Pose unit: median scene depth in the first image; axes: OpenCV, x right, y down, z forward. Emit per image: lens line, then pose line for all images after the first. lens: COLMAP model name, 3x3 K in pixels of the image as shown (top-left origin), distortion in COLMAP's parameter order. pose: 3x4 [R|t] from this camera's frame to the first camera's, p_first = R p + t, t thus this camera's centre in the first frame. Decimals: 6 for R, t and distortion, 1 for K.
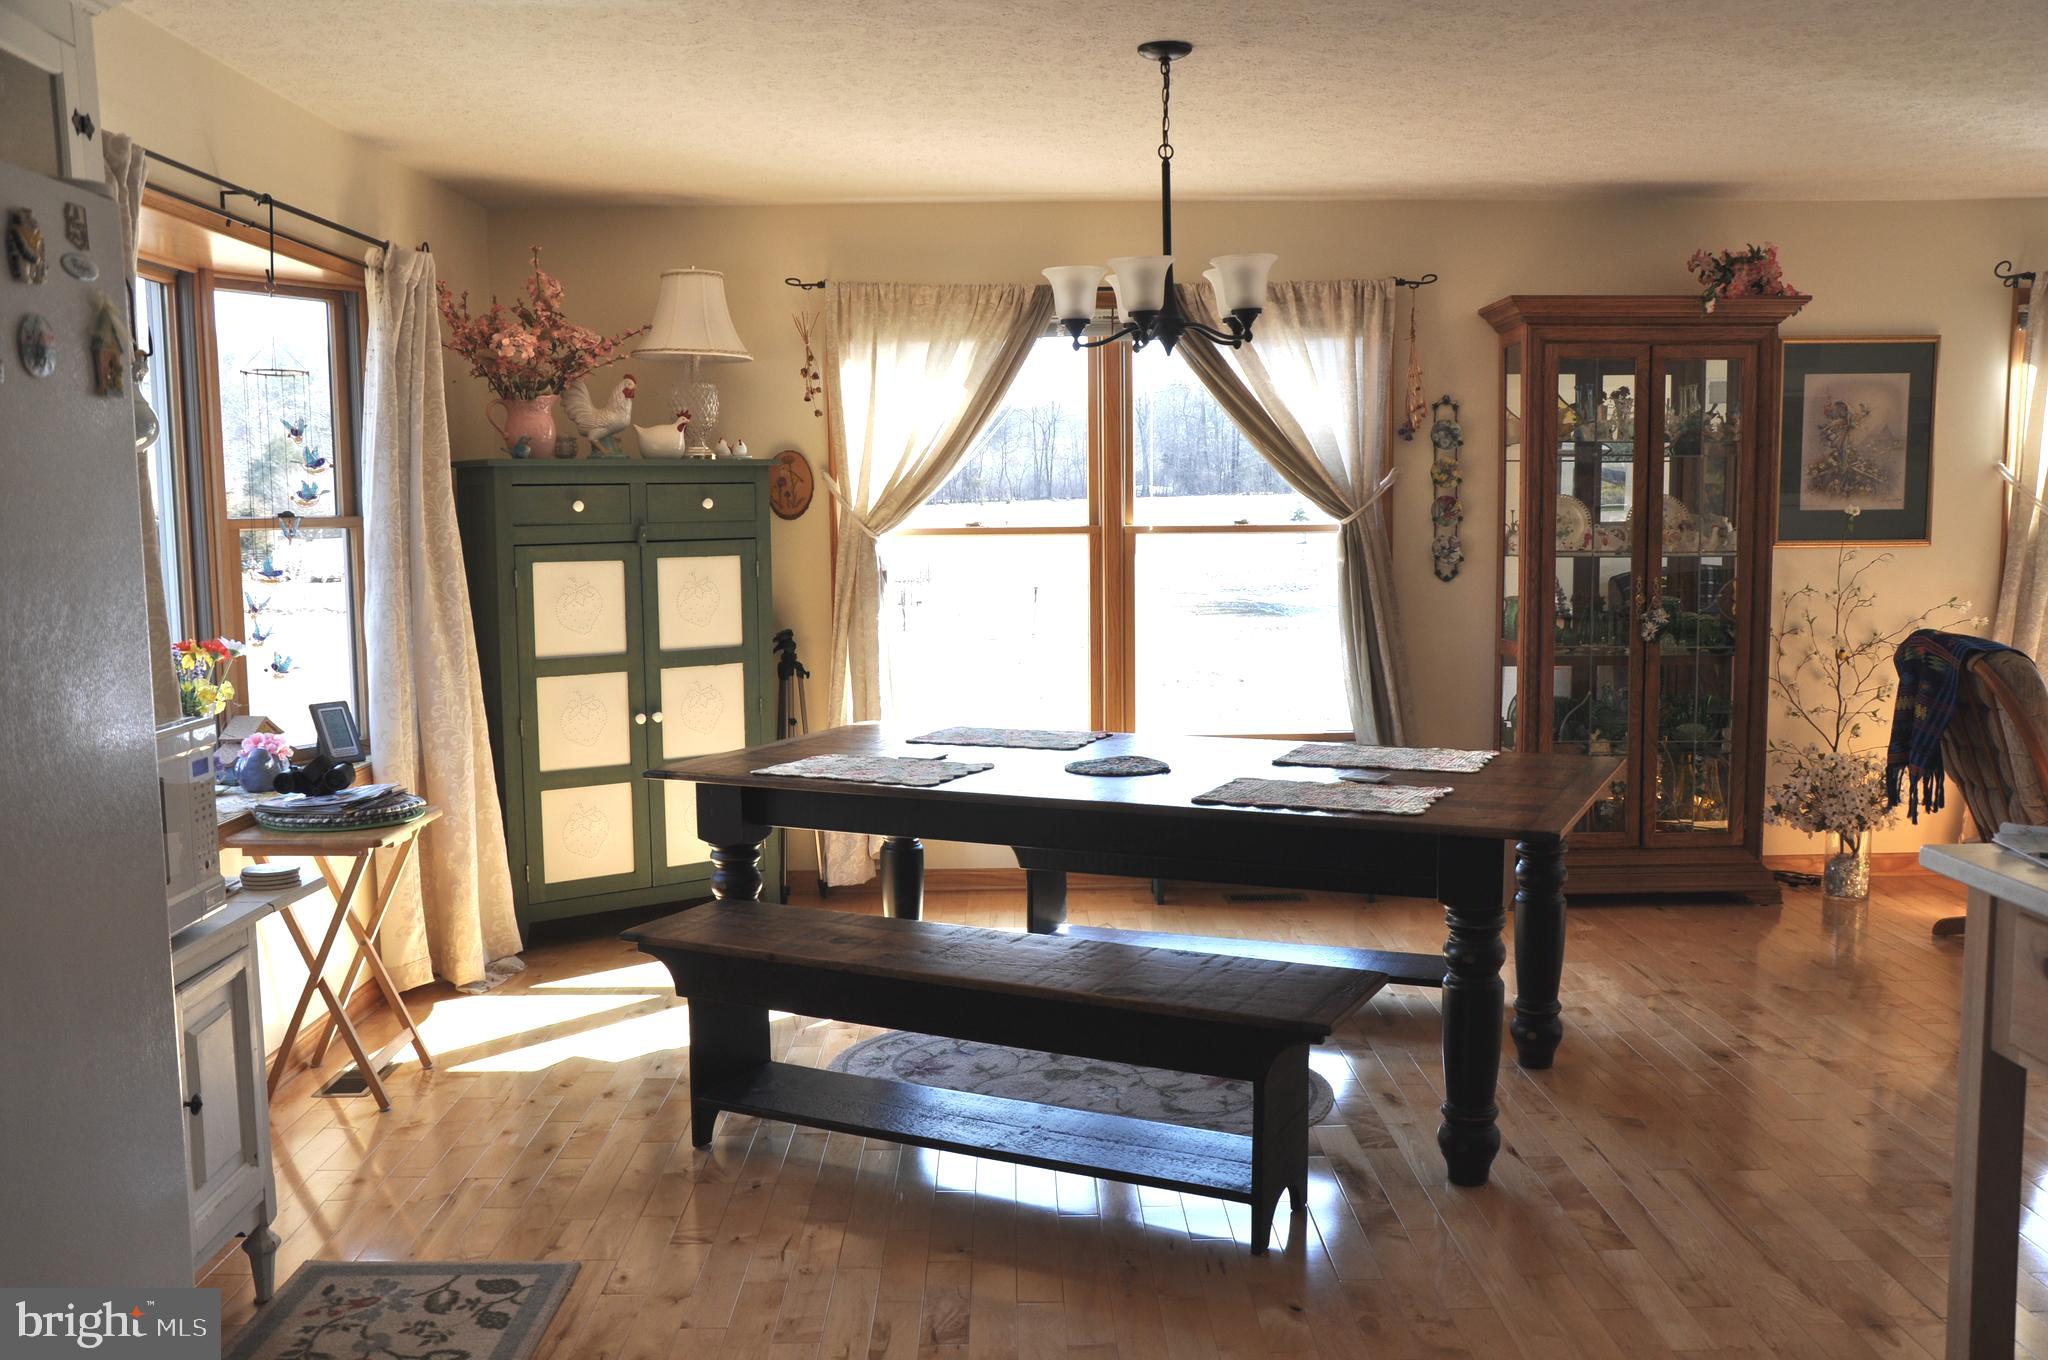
lens RADIAL K [[1824.3, 0, 1029.4], [0, 1824.3, 713.1], [0, 0, 1]] dist [-0.114126, 0.183480]
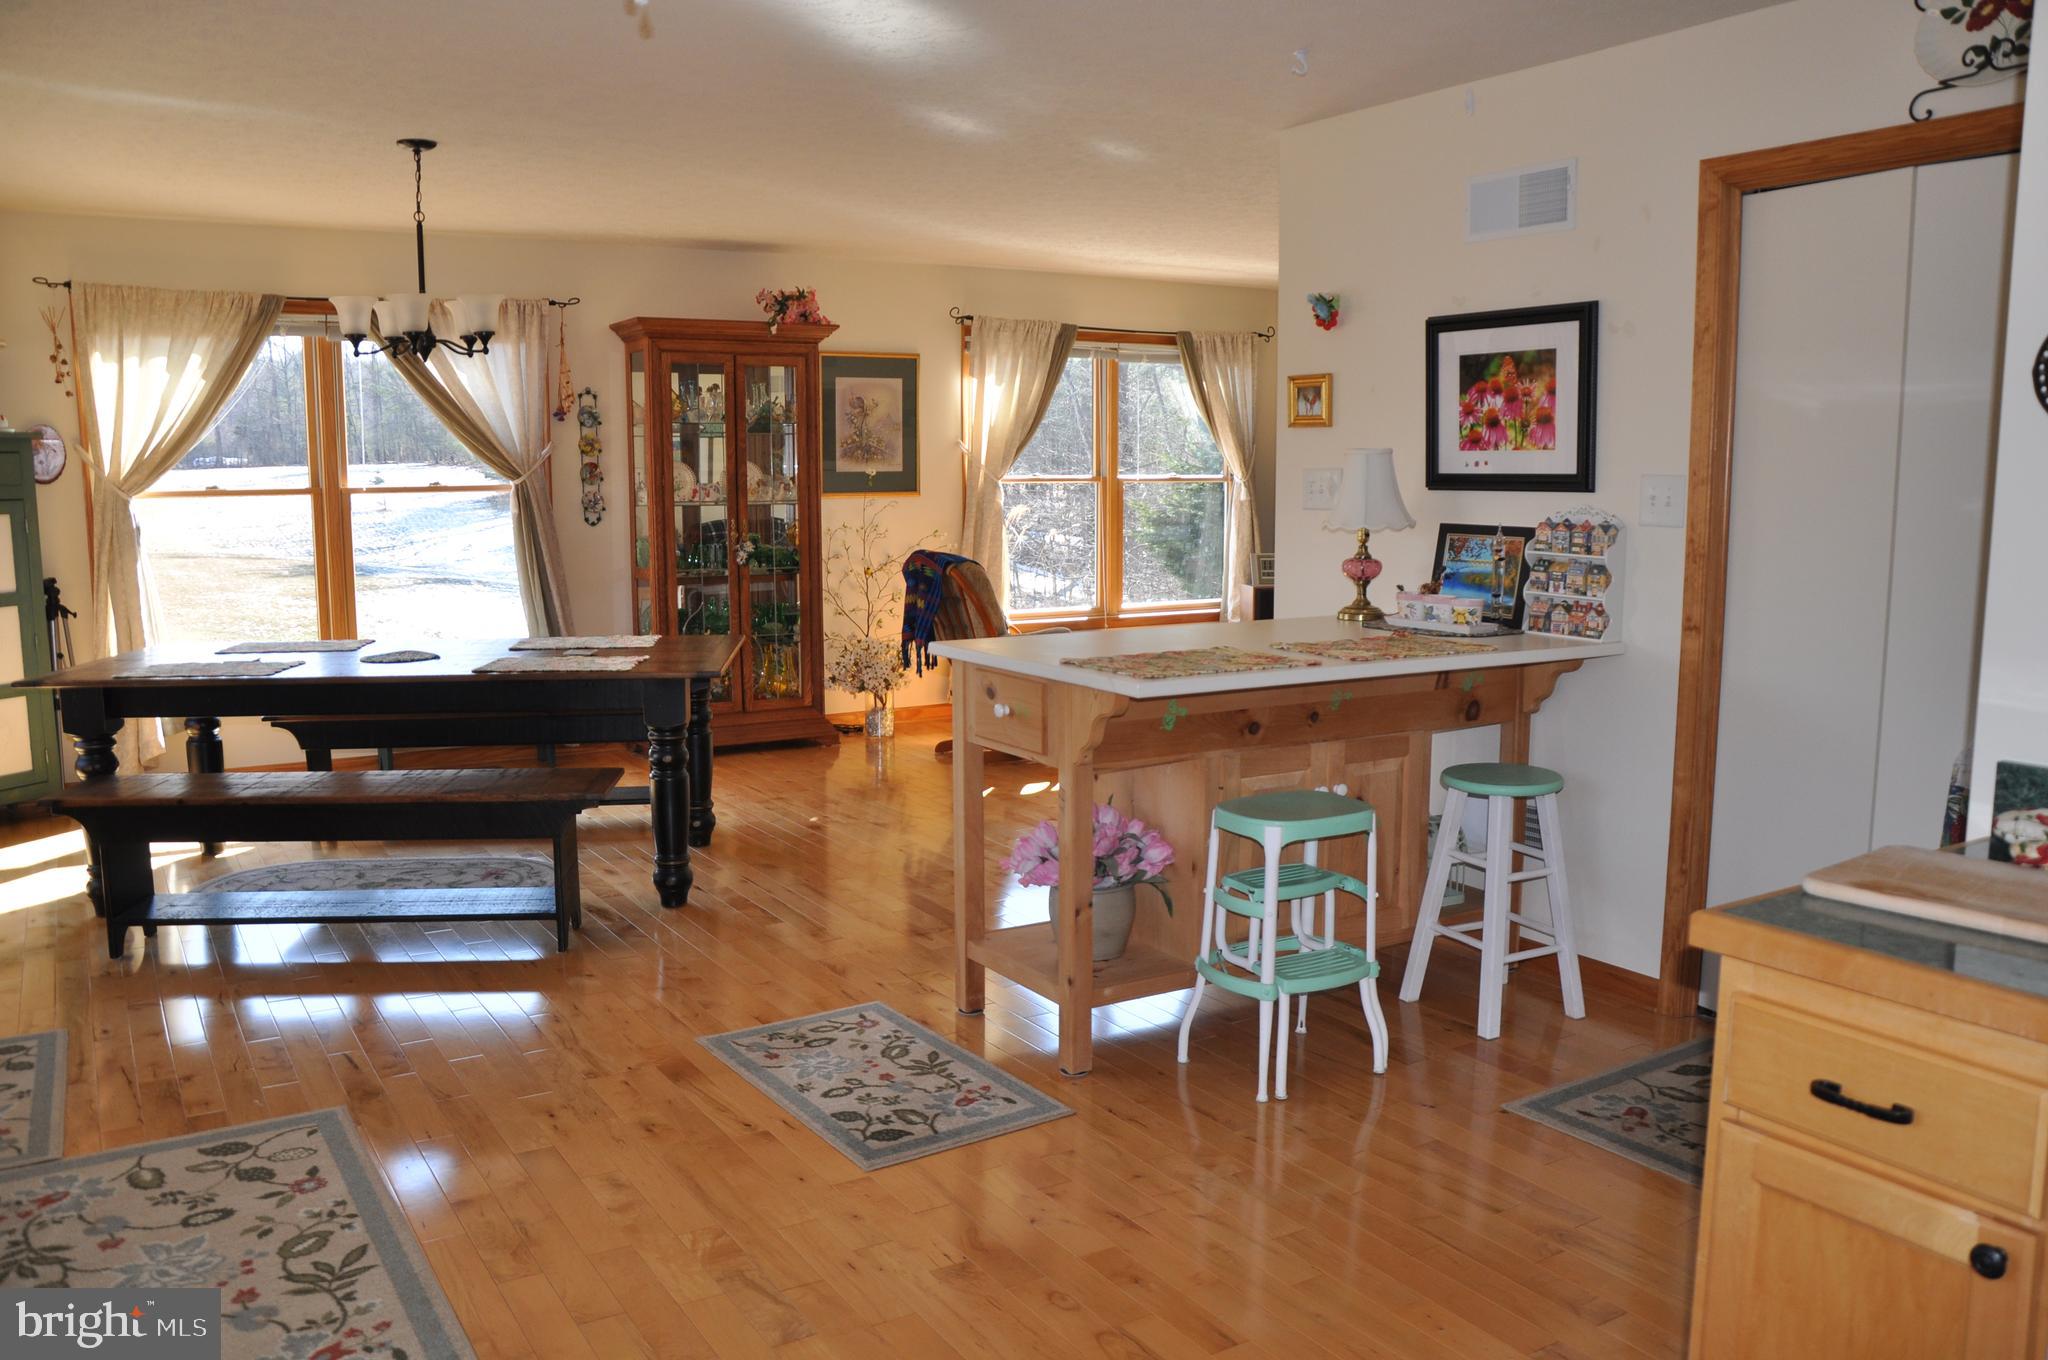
lens RADIAL K [[1617.6, 0, 1021.9], [0, 1617.6, 709.5], [0, 0, 1]] dist [-0.167762, 0.144279]
pose [[0.863146, -0.065887, 0.500637, -0.100385], [0.049144, 0.997705, 0.046575, 0.024389], [-0.502557, -0.015598, 0.864403, -0.190624]]
